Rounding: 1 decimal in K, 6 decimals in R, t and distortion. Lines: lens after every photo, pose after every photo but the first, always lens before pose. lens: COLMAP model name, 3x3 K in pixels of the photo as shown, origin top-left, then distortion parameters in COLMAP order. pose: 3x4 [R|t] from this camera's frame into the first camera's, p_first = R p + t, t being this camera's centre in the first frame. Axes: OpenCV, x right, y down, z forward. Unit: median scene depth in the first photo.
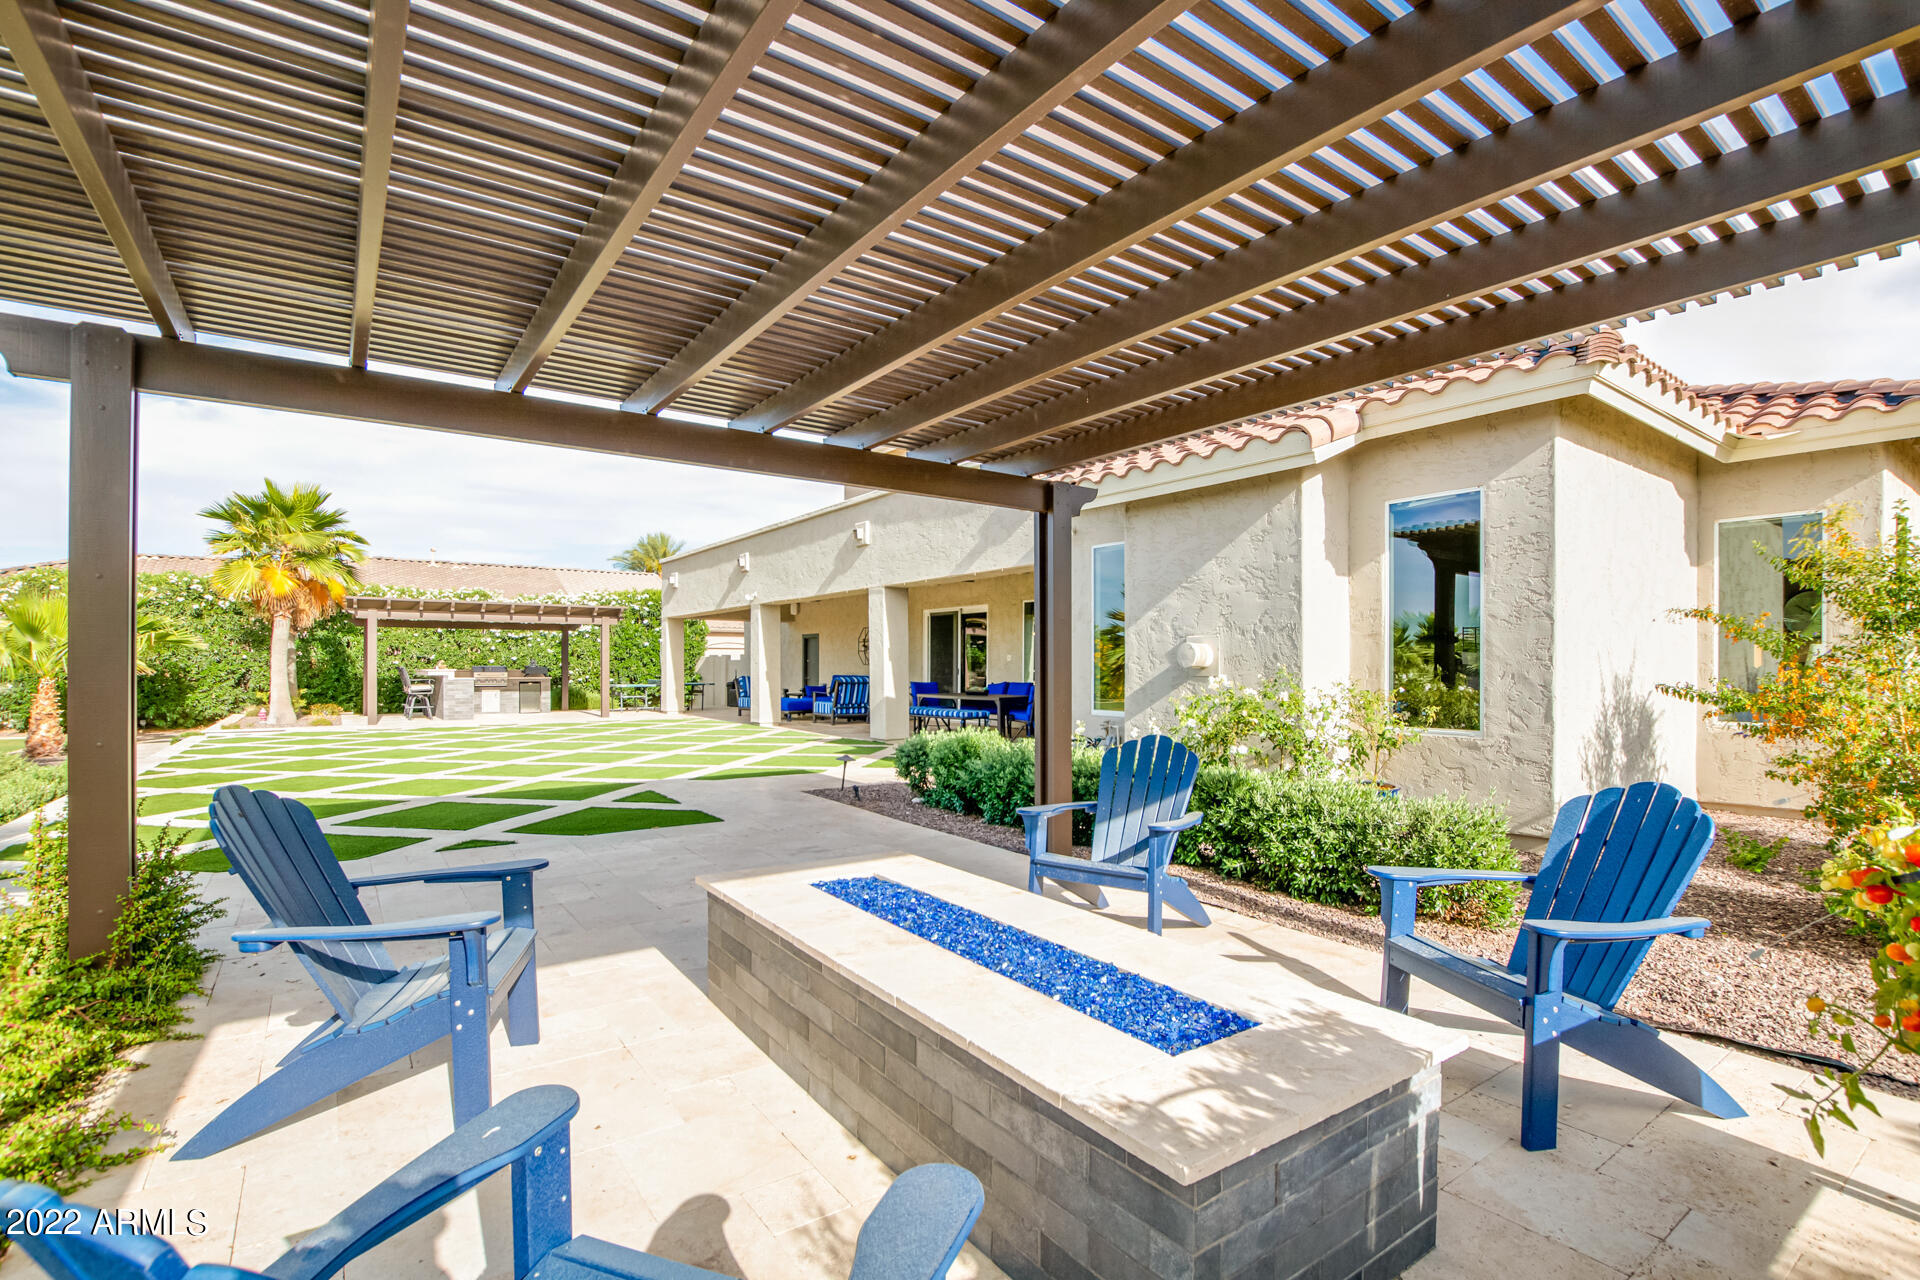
lens RADIAL K [[883.2, 0, 965.8], [0, 883.2, 662.2], [0, 0, 1]] dist [-0.001656, -0.000081]
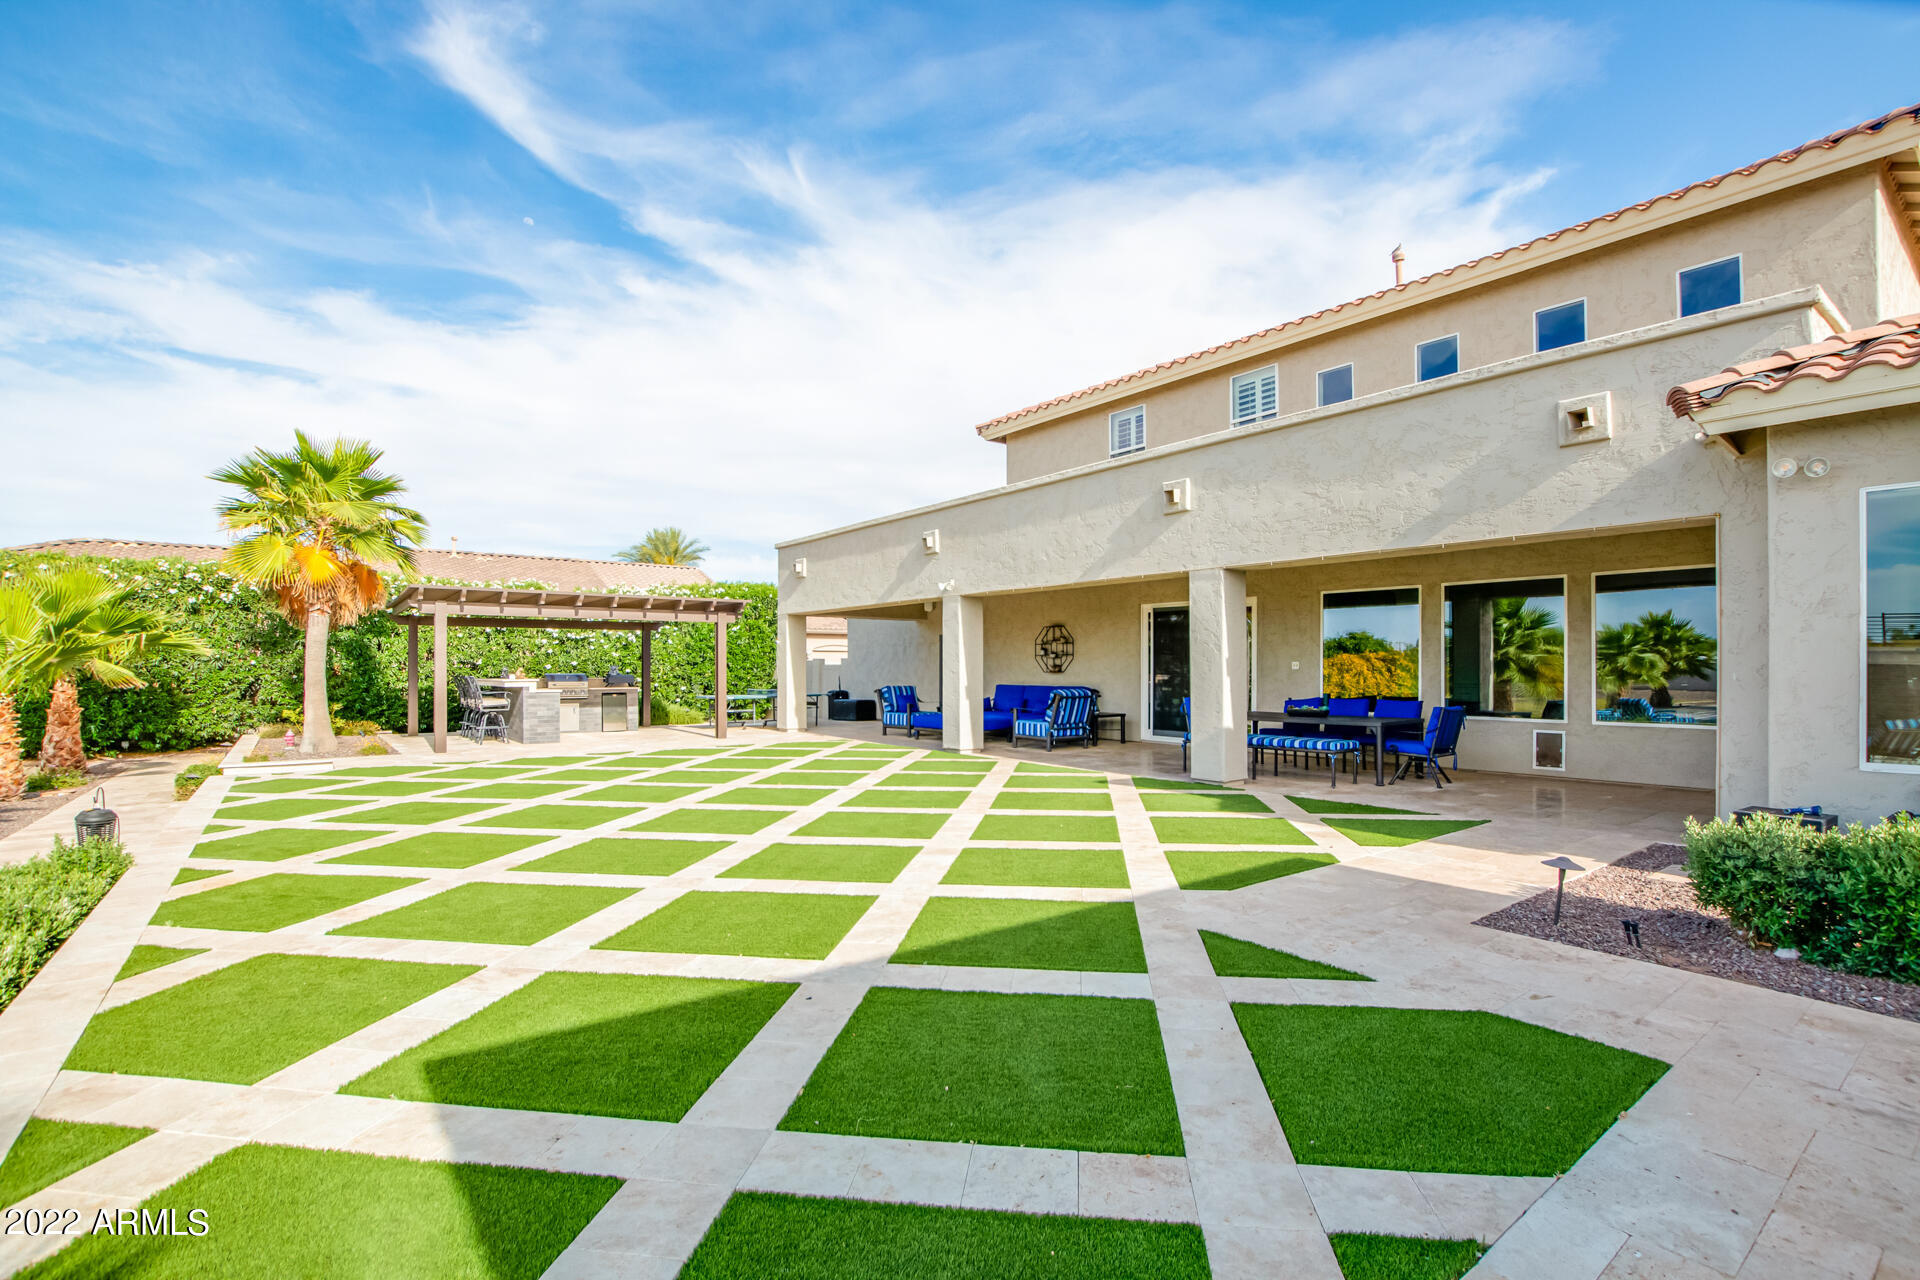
lens RADIAL K [[883.2, 0, 965.8], [0, 883.2, 662.2], [0, 0, 1]] dist [-0.001656, -0.000081]
pose [[0.999611, -0.000738, 0.027887, -0.217279], [0.000769, 0.999999, -0.001109, -0.005785], [-0.027886, 0.001130, 0.999610, 0.201160]]
